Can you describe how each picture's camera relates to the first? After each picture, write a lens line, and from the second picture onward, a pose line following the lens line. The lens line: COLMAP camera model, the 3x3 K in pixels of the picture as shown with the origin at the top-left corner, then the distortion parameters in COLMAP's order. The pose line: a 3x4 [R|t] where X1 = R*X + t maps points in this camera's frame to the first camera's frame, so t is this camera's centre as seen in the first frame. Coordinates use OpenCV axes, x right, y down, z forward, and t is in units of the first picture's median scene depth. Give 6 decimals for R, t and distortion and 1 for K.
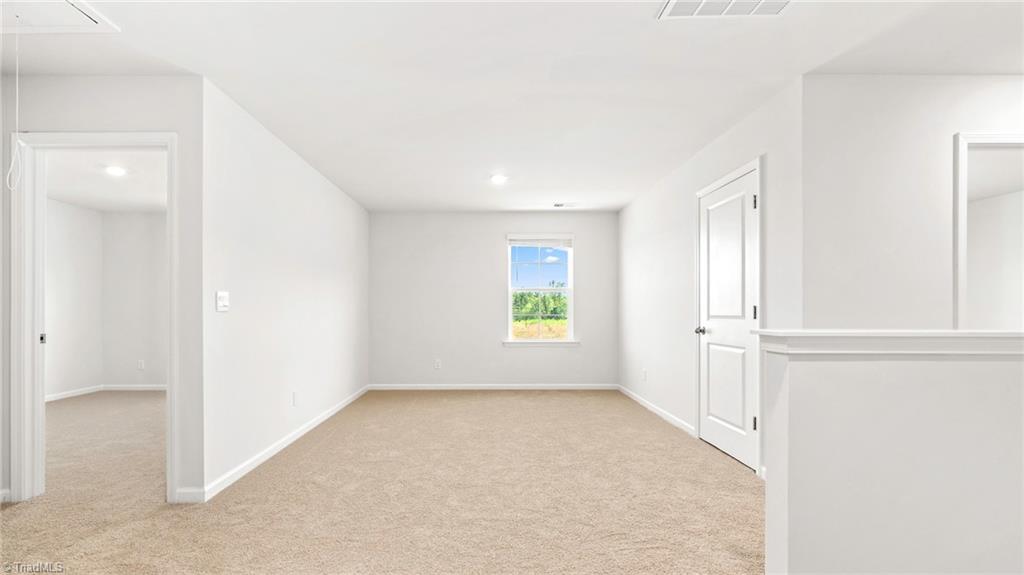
lens RADIAL K [[452.9, 0, 514.6], [0, 452.9, 309.9], [0, 0, 1]] dist [-0.000013, -0.000187]
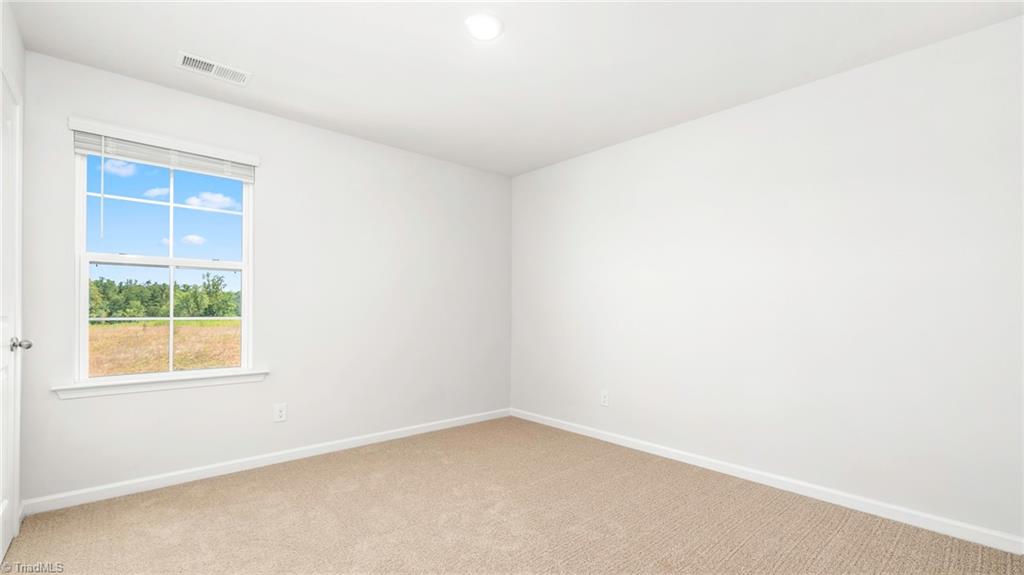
lens RADIAL K [[452.9, 0, 514.6], [0, 452.9, 309.9], [0, 0, 1]] dist [-0.000013, -0.000187]
pose [[0.777515, 0.000123, 0.628865, 0.036417], [-0.003055, 0.999989, 0.003581, 0.001756], [-0.628857, -0.004706, 0.777507, 0.445785]]
